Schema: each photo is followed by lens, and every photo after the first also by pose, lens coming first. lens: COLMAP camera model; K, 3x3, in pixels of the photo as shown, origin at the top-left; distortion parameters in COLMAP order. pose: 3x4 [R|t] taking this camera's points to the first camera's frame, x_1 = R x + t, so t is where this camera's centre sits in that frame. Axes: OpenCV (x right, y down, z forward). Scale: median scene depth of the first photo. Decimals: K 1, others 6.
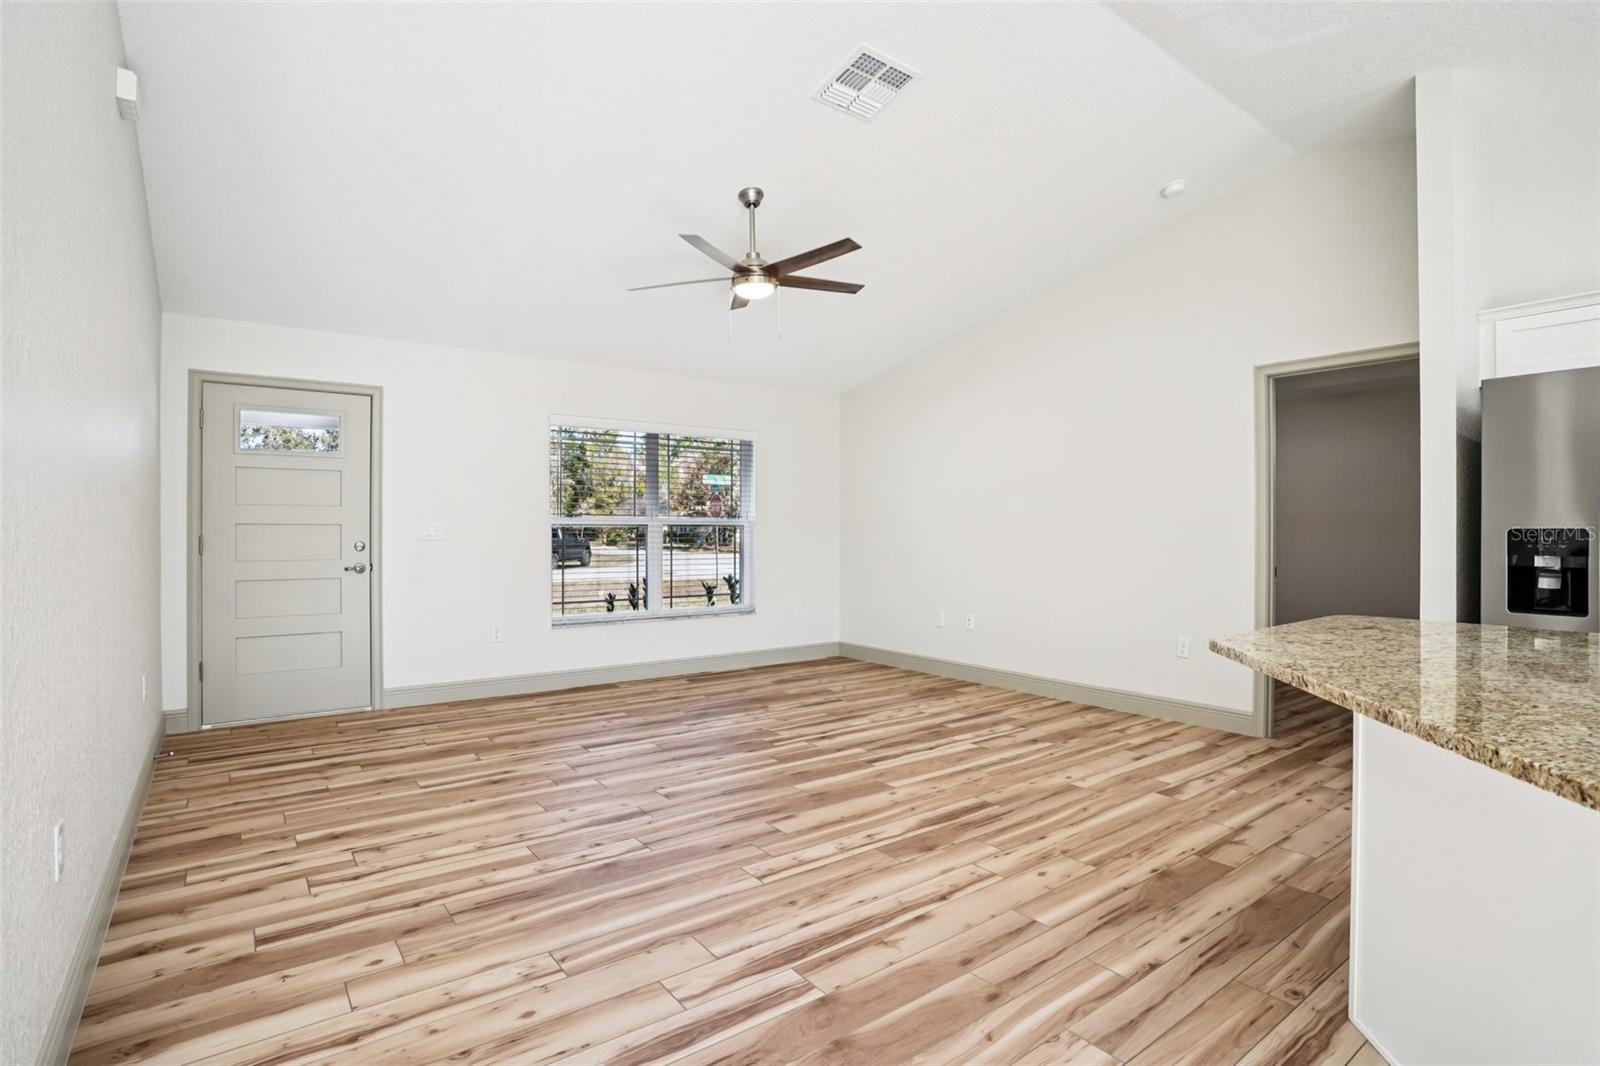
lens RADIAL K [[764.0, 0, 804.0], [0, 764.0, 542.8], [0, 0, 1]] dist [-0.001590, -0.000060]
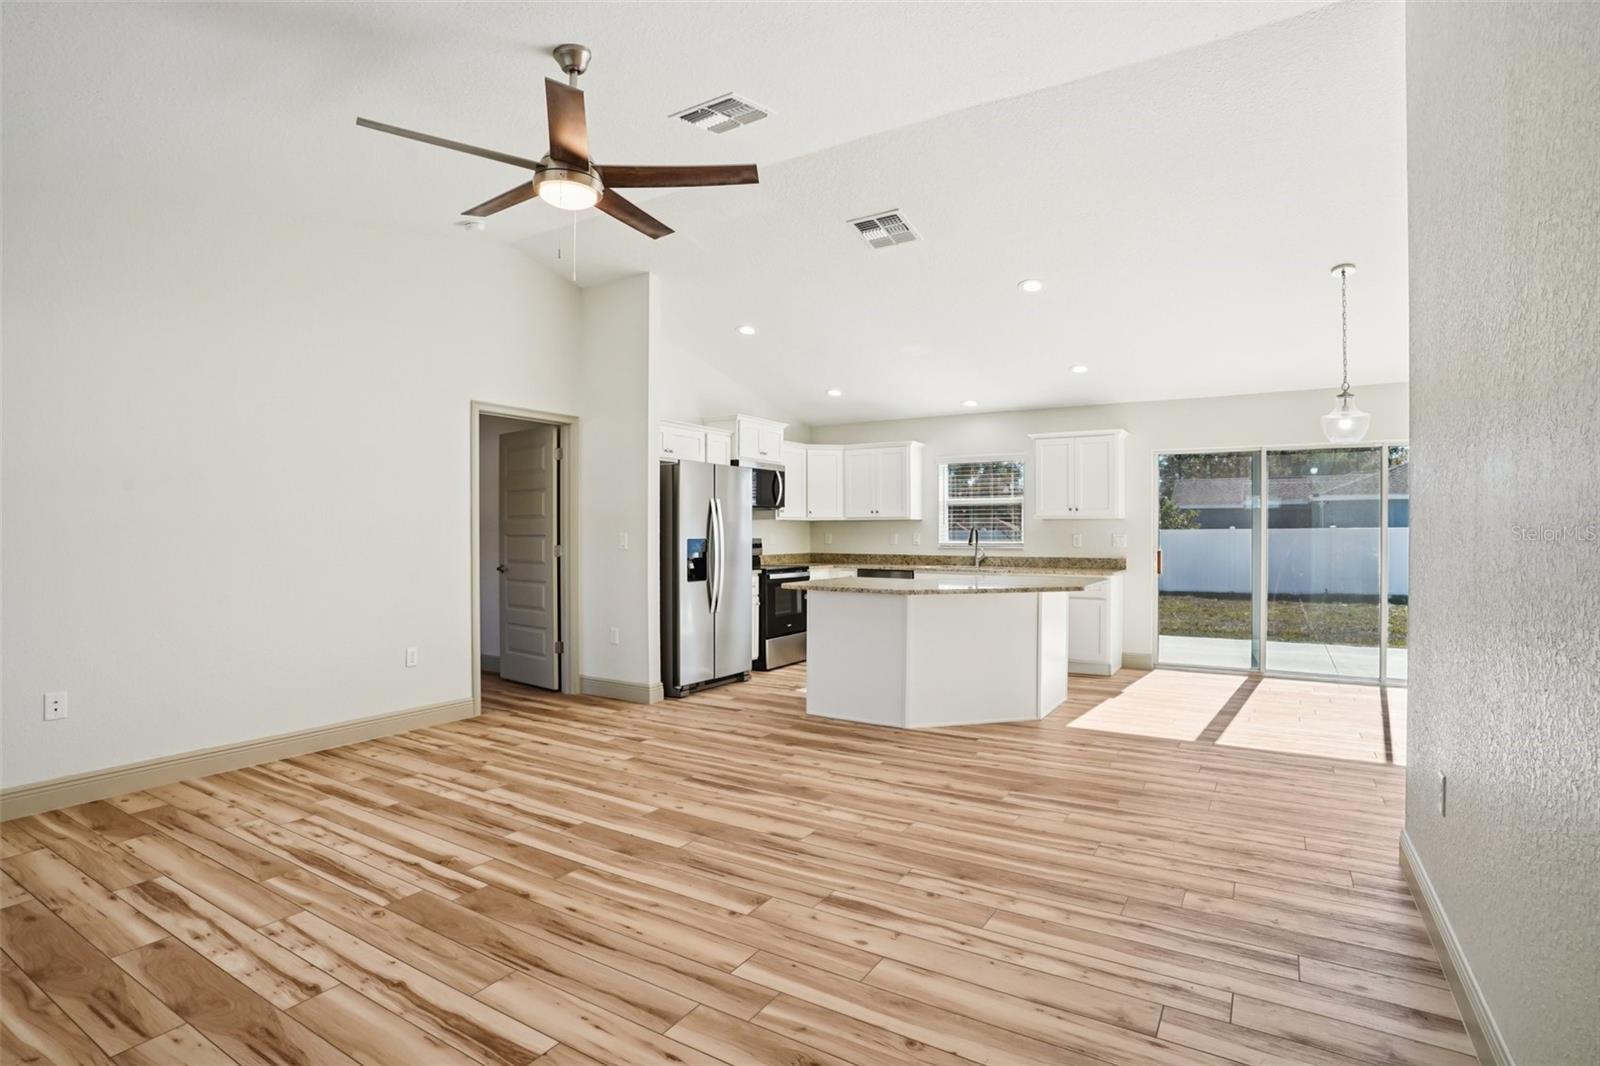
lens RADIAL K [[764.0, 0, 804.0], [0, 764.0, 542.8], [0, 0, 1]] dist [-0.001590, -0.000060]
pose [[-0.361464, 0.000363, 0.932386, -0.969814], [0.000591, 1.000000, -0.000160, -0.018908], [-0.932386, 0.000493, -0.361464, 1.344283]]
